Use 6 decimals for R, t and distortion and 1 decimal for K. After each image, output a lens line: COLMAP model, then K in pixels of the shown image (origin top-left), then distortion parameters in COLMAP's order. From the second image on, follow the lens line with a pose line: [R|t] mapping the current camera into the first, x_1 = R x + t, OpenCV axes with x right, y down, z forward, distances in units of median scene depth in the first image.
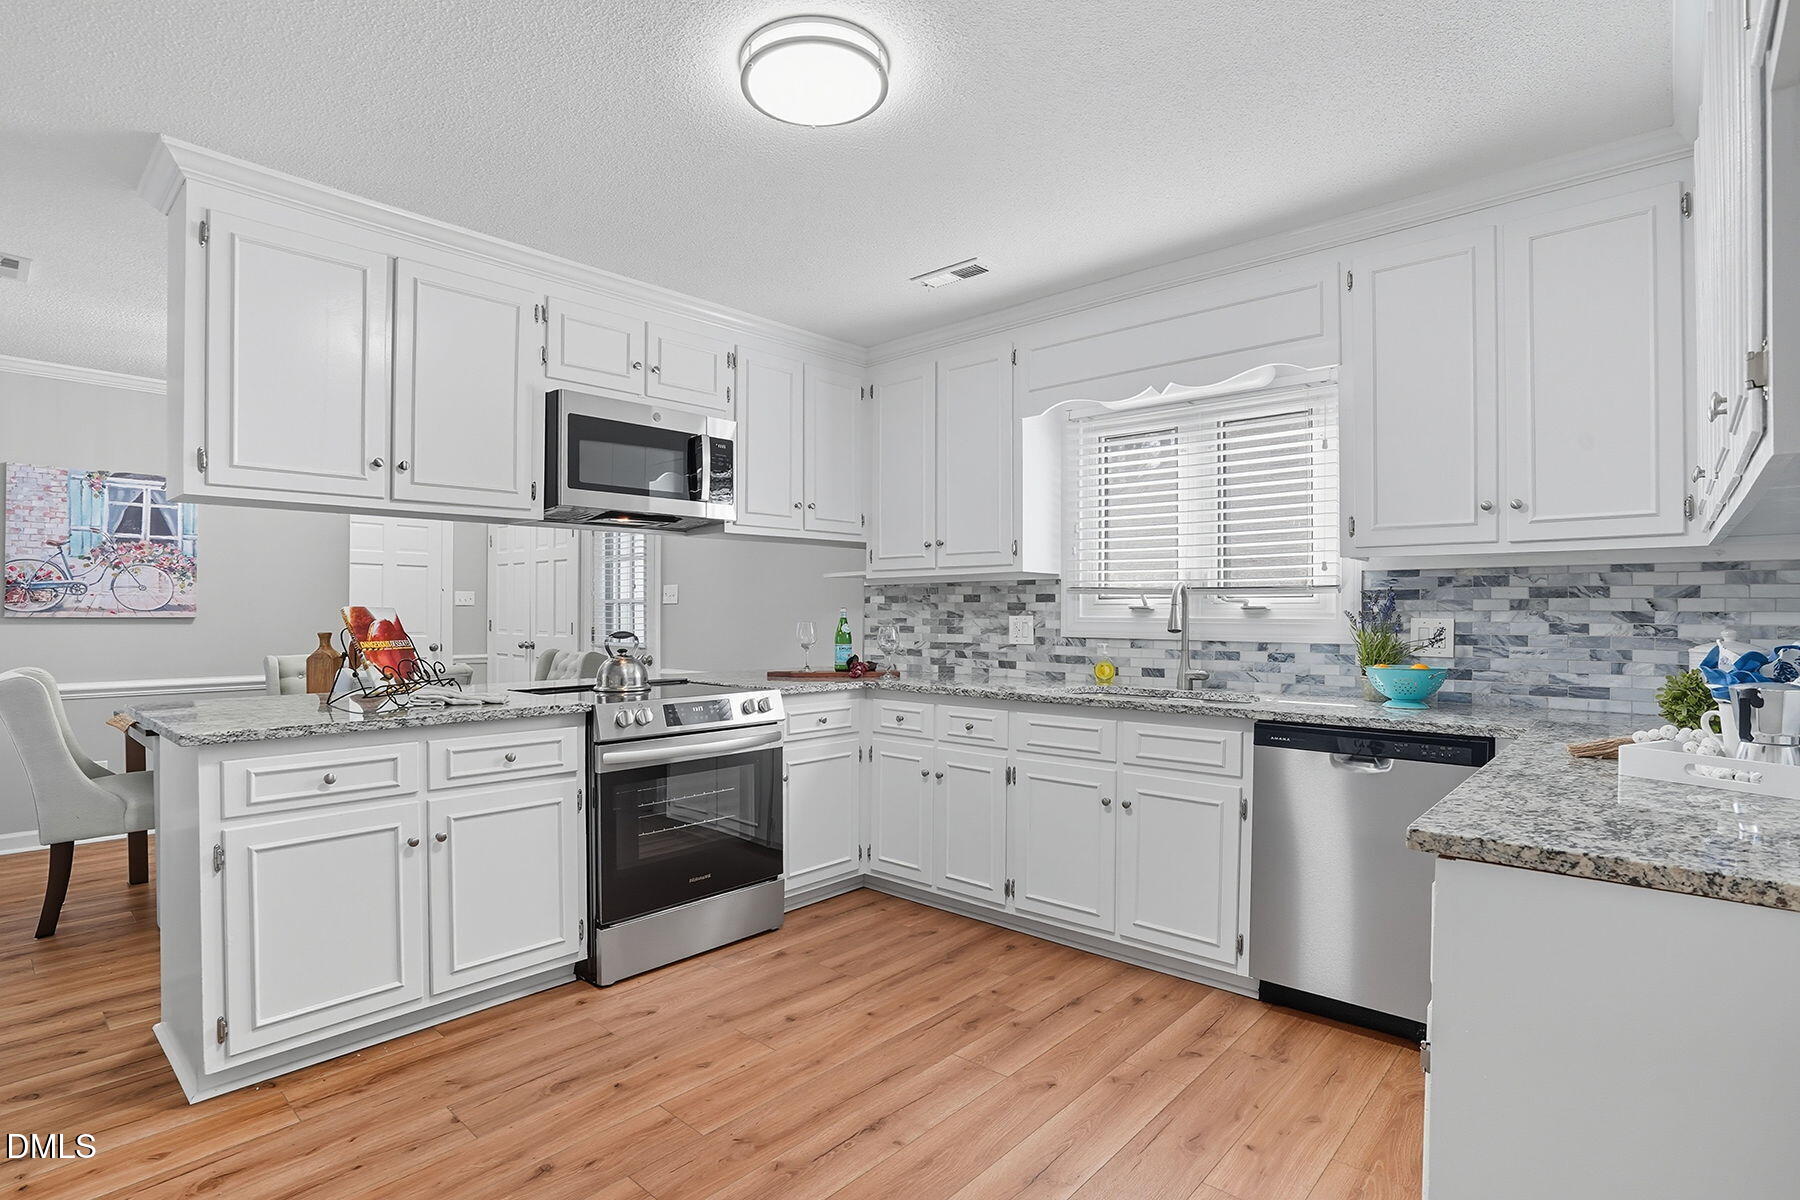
lens RADIAL K [[862.2, 0, 909.9], [0, 862.2, 607.9], [0, 0, 1]] dist [-0.040211, 0.003240]
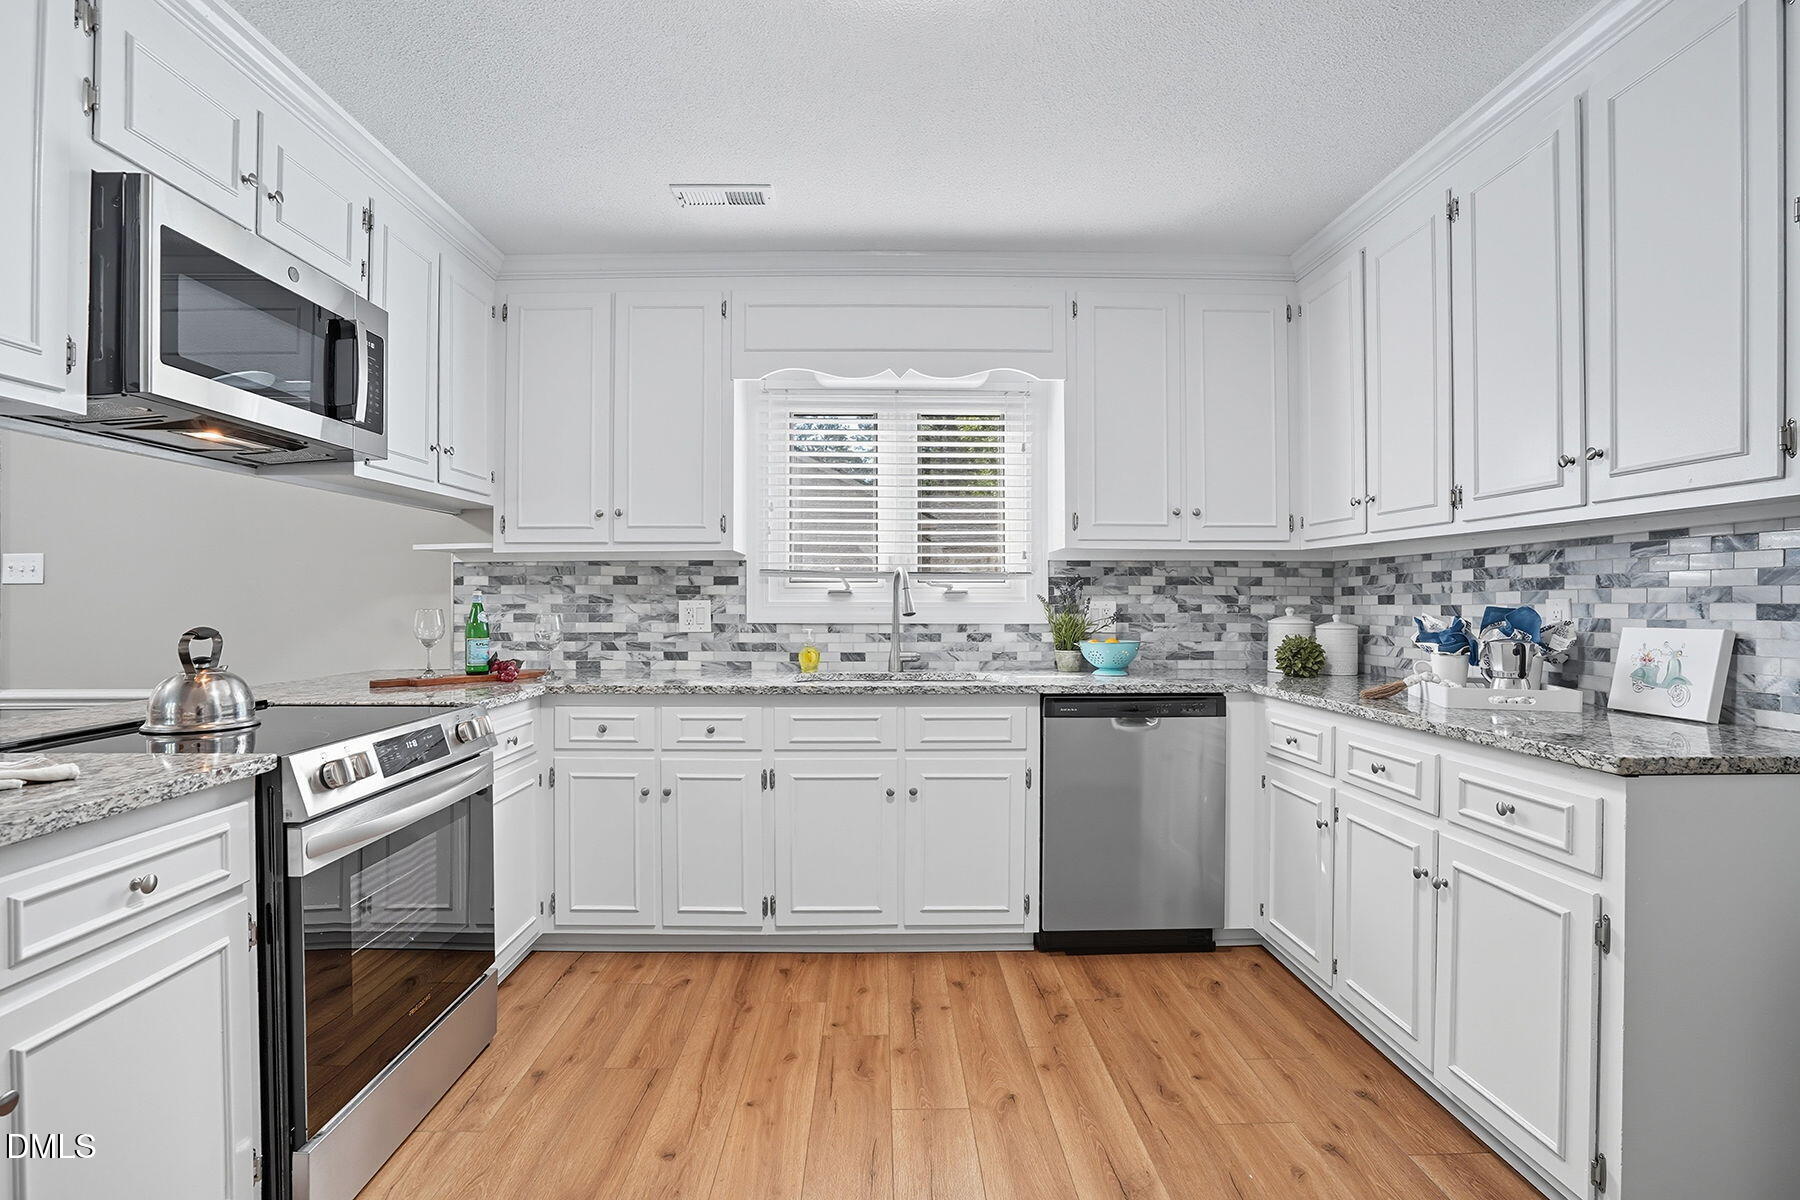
lens RADIAL K [[818.4, 0, 901.3], [0, 818.4, 602.1], [0, 0, 1]] dist [-0.044424, 0.005811]
pose [[0.742653, -0.003139, 0.669669, -0.355178], [-0.002049, 0.999974, 0.006960, 0.005844], [-0.669674, -0.006541, 0.742627, 0.293419]]
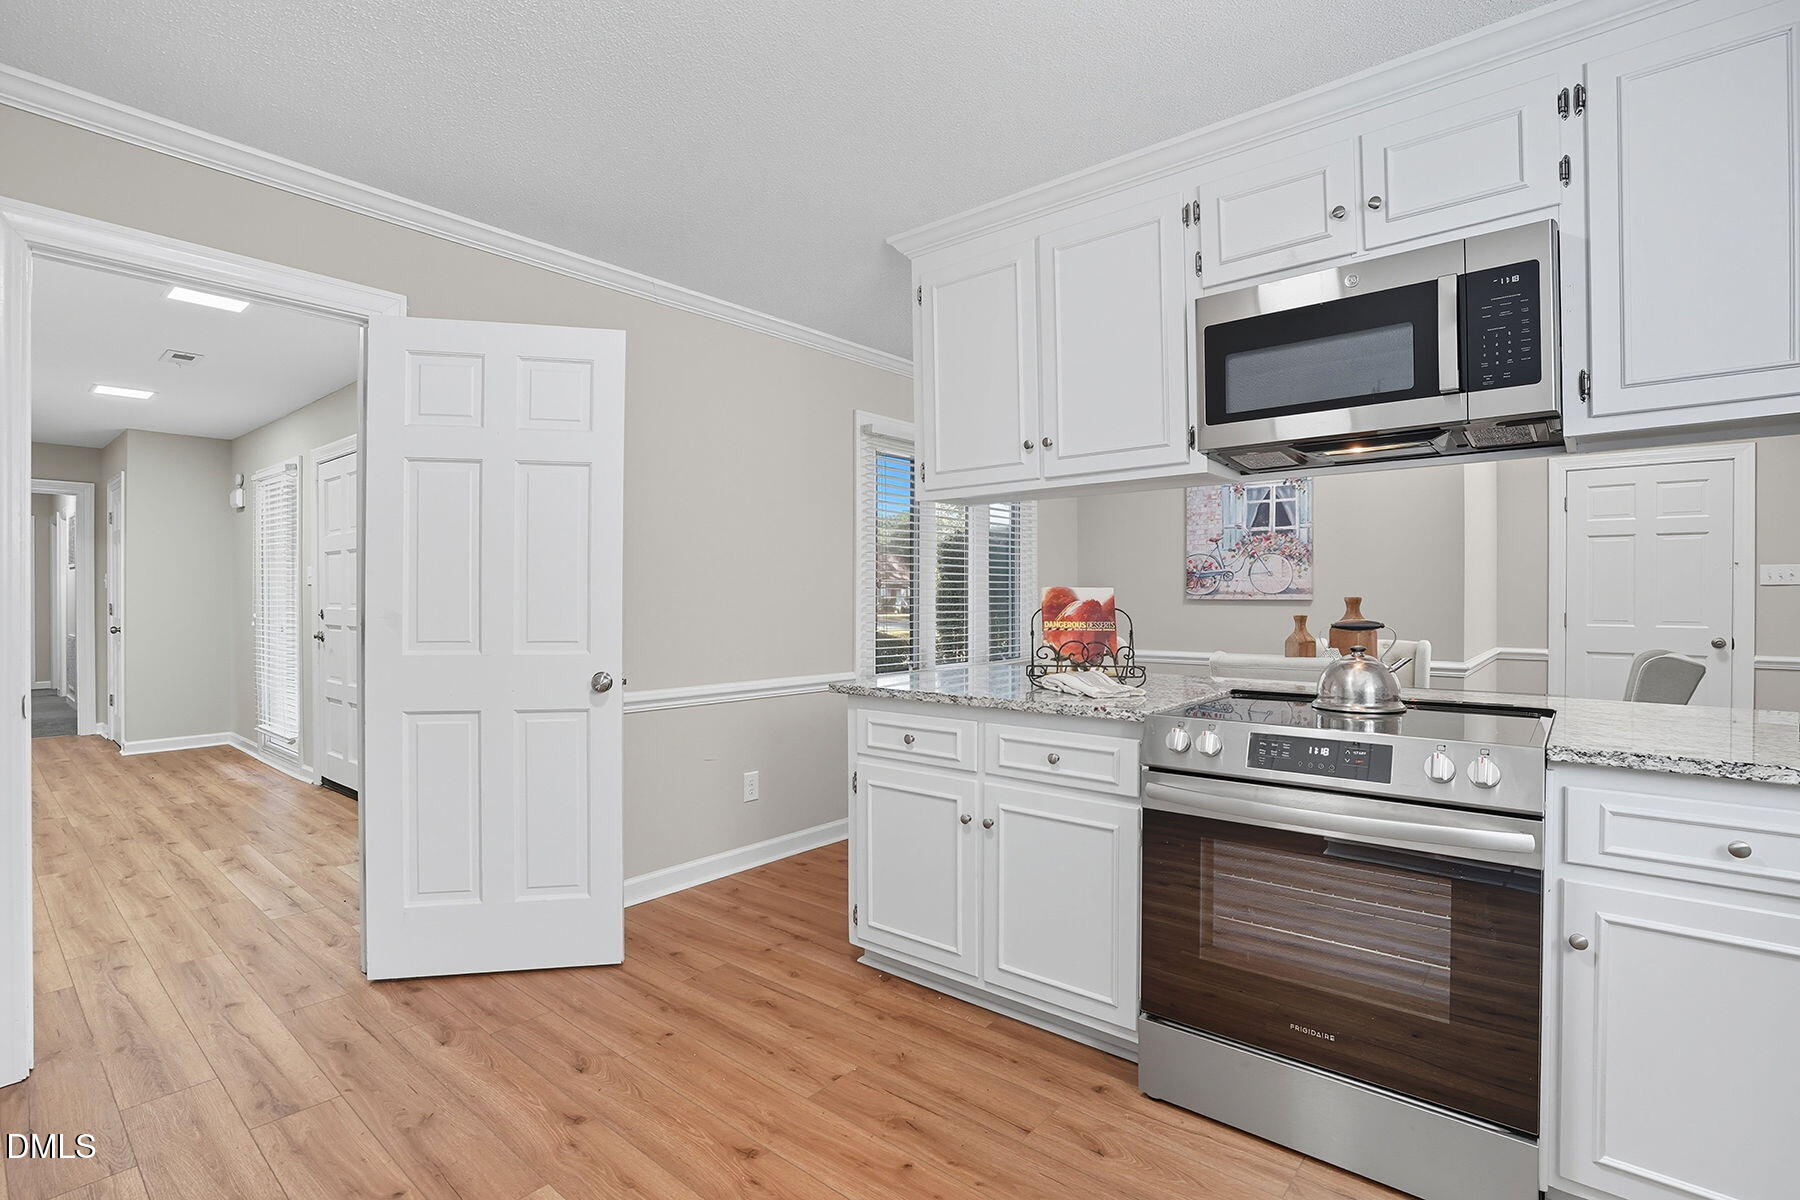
lens RADIAL K [[862.2, 0, 911.1], [0, 862.2, 596.1], [0, 0, 1]] dist [-0.040211, 0.003240]
pose [[0.015439, -0.002751, -0.999877, 0.321400], [0.006024, 0.999978, -0.002659, 0.008782], [0.999863, -0.005982, 0.015455, 0.667935]]
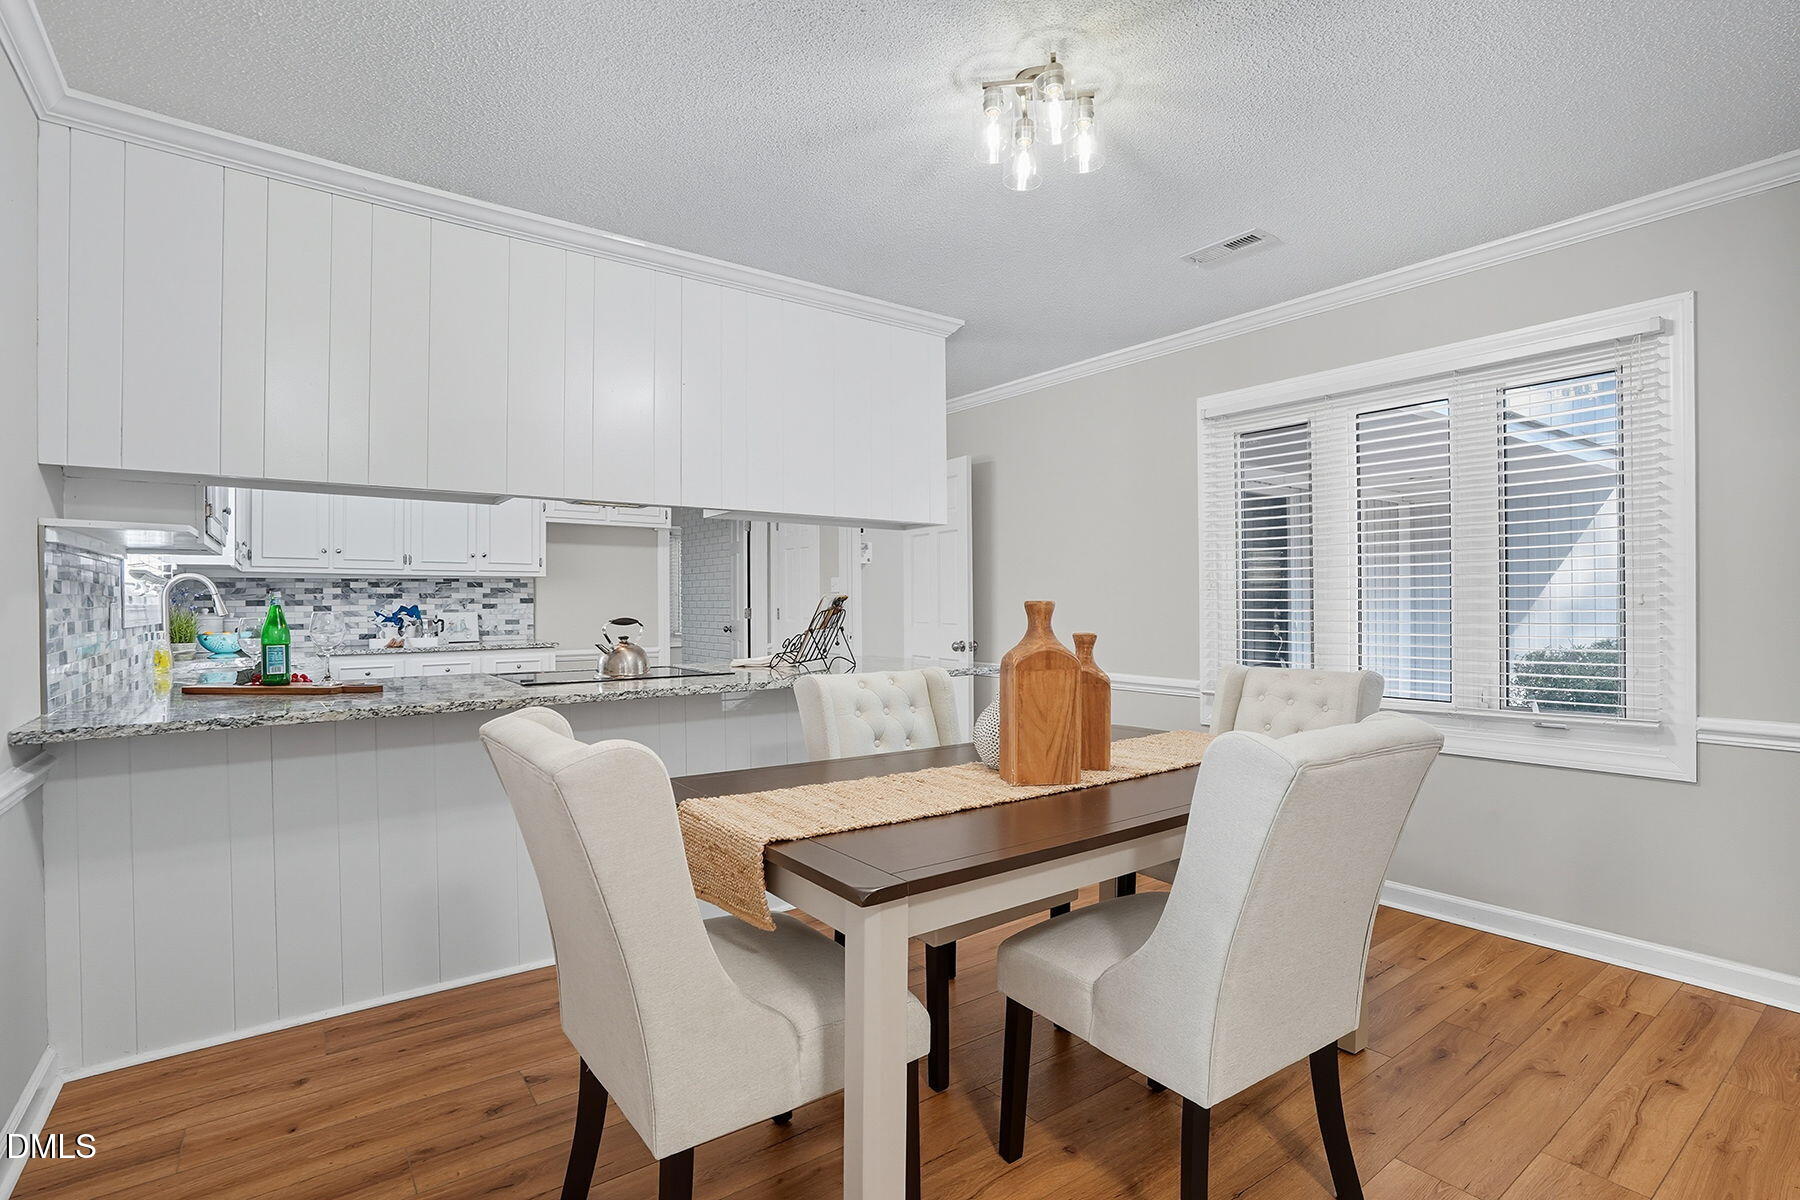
lens RADIAL K [[818.4, 0, 897.6], [0, 818.4, 602.5], [0, 0, 1]] dist [-0.044424, 0.005811]
pose [[-0.976103, -0.000952, 0.217306, -0.929350], [-0.001615, 0.999995, -0.002875, 0.010206], [-0.217302, -0.003157, -0.976099, 2.029217]]
